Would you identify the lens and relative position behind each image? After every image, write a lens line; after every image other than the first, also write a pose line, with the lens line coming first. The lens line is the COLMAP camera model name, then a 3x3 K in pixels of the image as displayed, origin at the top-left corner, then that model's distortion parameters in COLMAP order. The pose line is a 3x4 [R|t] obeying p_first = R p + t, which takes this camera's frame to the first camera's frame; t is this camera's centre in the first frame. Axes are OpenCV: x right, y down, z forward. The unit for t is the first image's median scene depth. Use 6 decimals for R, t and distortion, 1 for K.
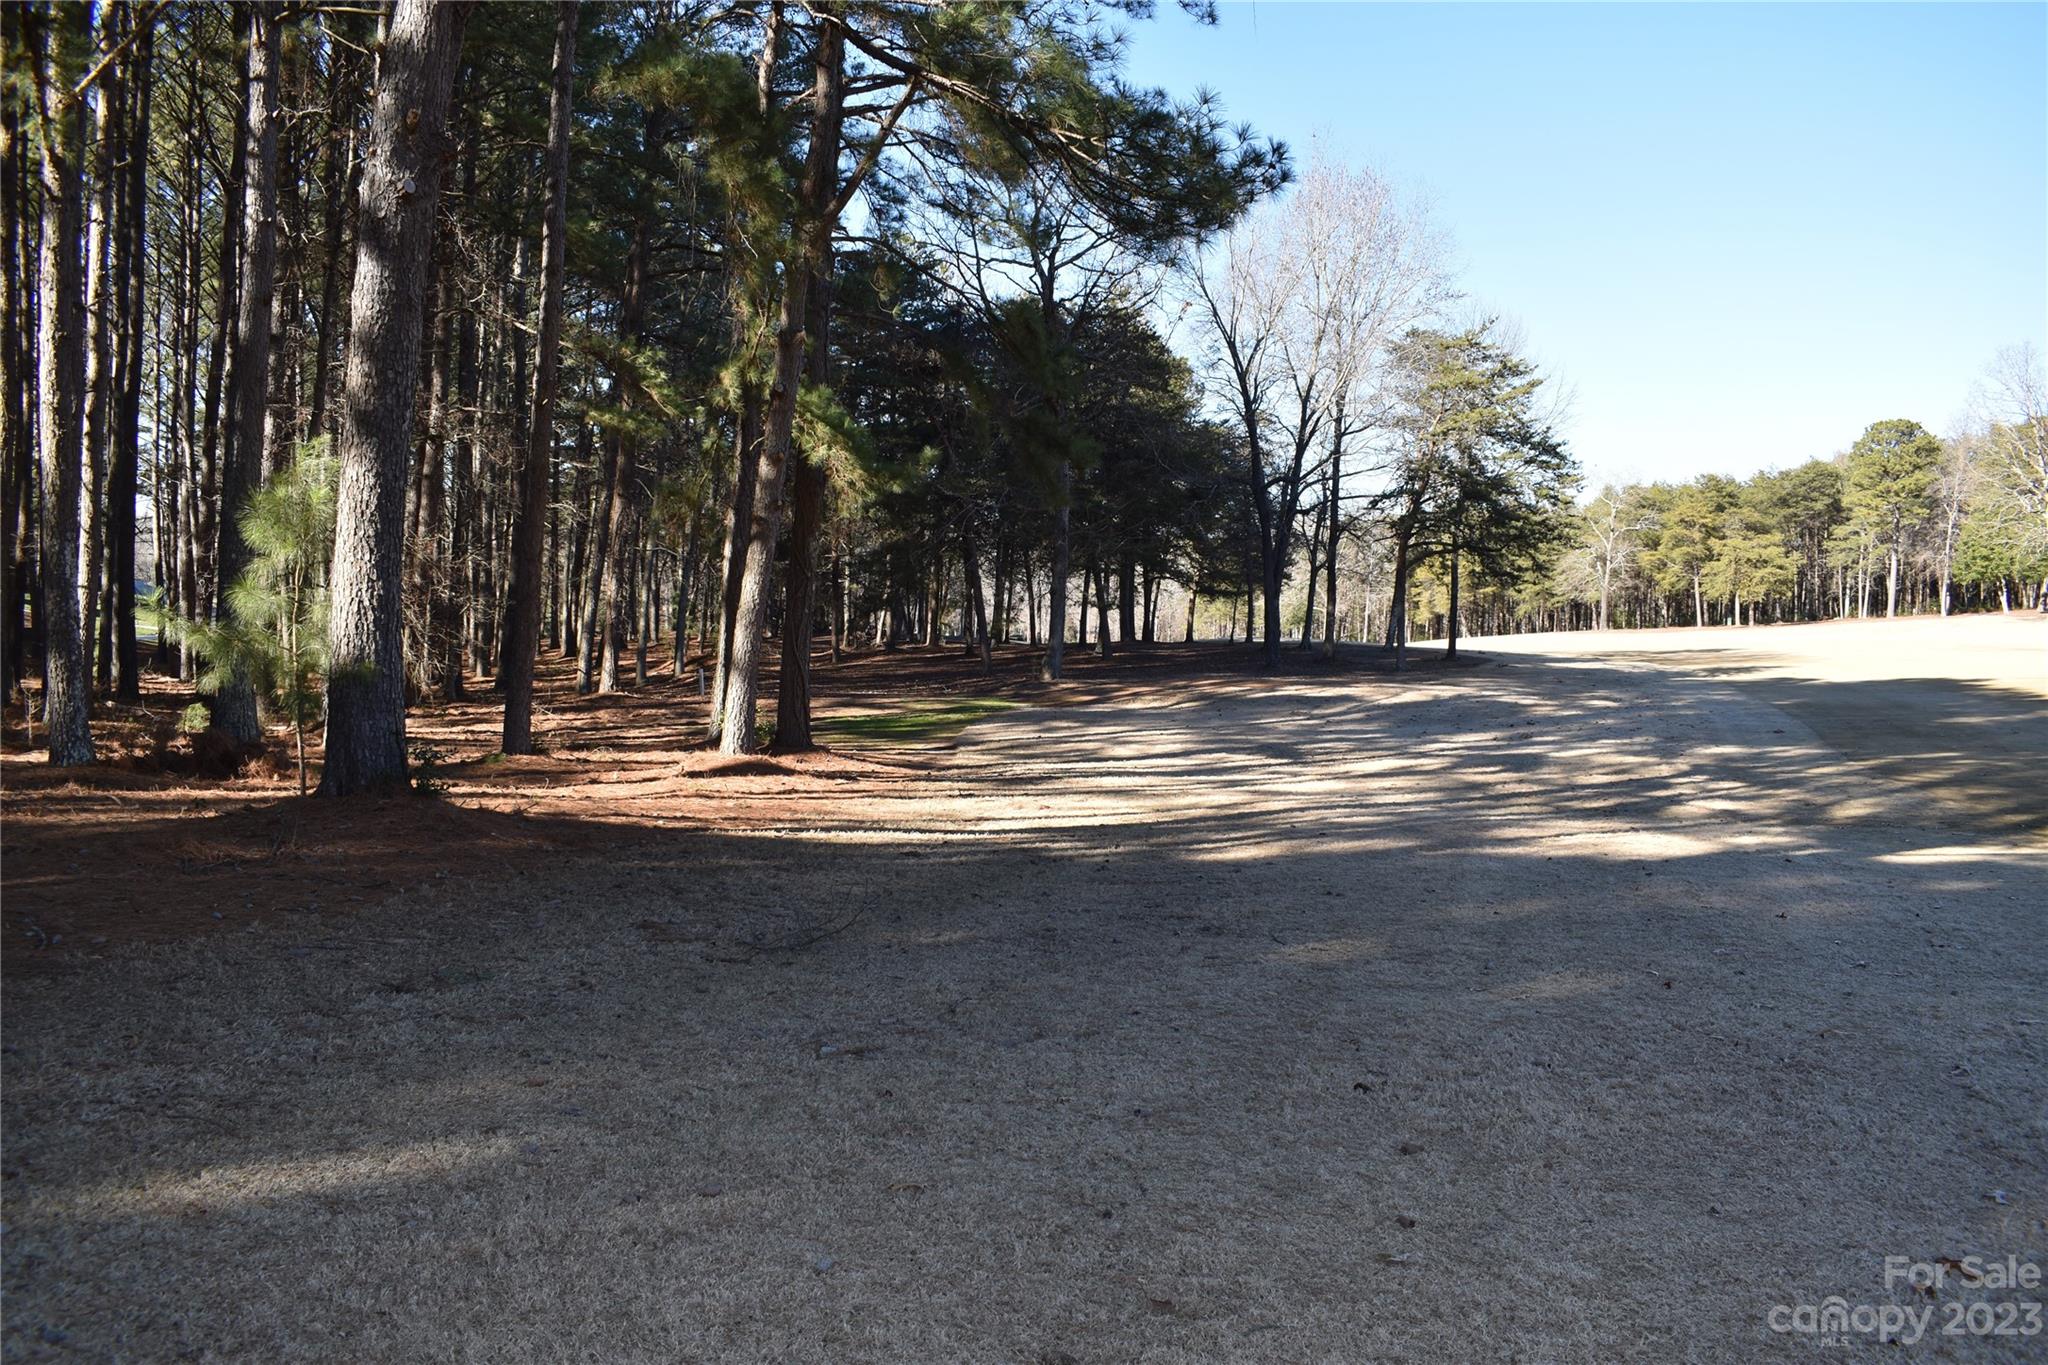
lens RADIAL K [[1601.9, 0, 1024.0], [0, 1601.9, 682.5], [0, 0, 1]] dist [-0.093605, 0.014252]
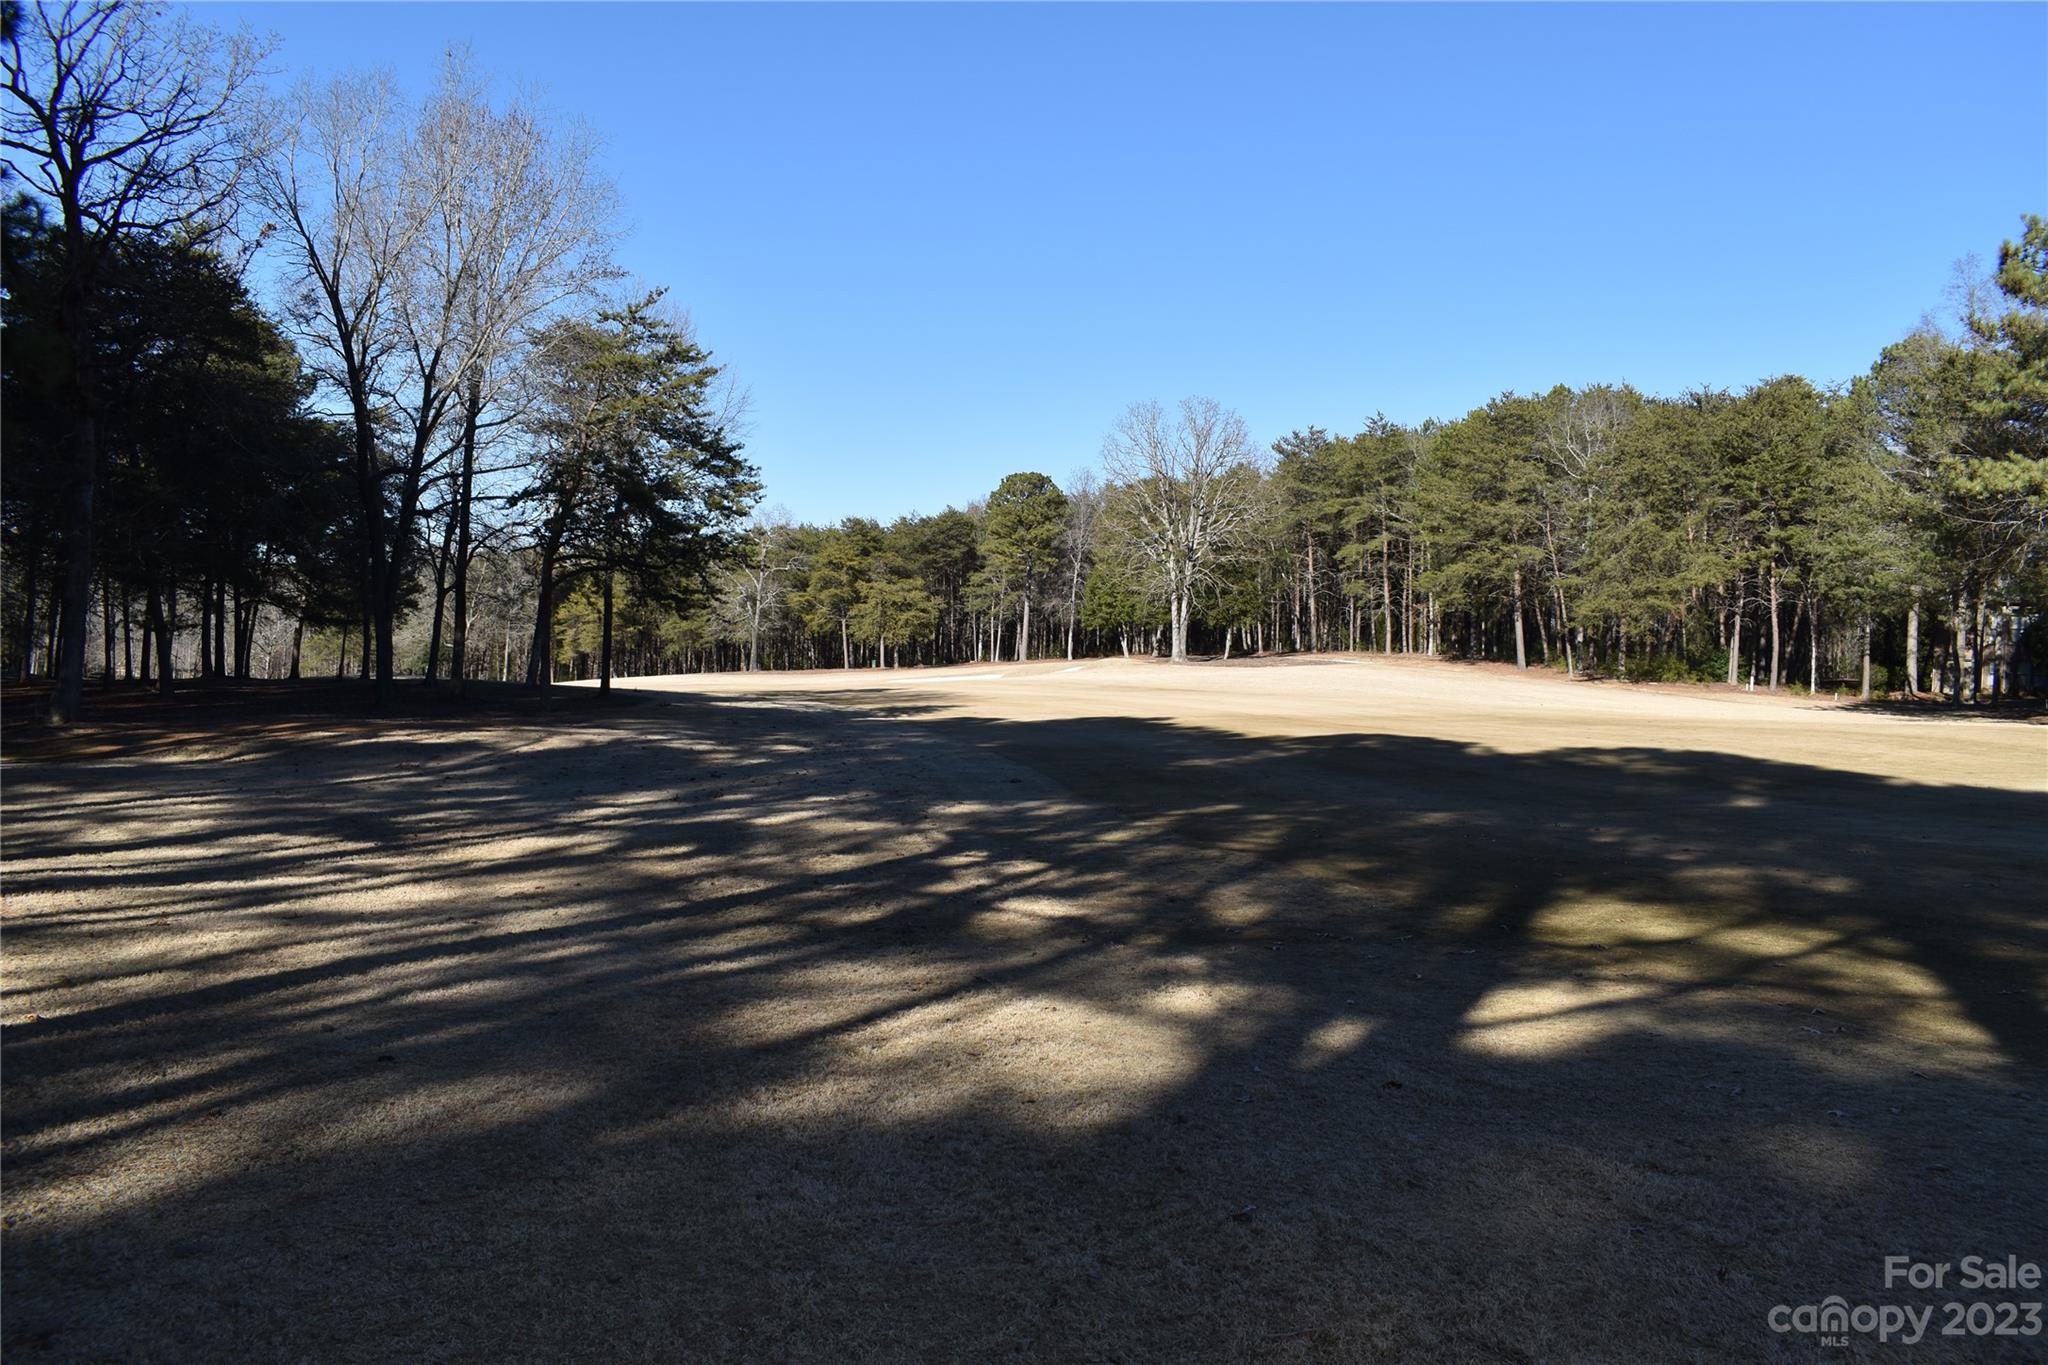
lens RADIAL K [[1601.9, 0, 1024.0], [0, 1601.9, 682.5], [0, 0, 1]] dist [-0.093605, 0.014252]
pose [[0.864572, 0.006824, 0.502463, 0.048072], [0.006901, 0.999652, -0.025450, 0.000652], [-0.502462, 0.025471, 0.864224, 0.209230]]
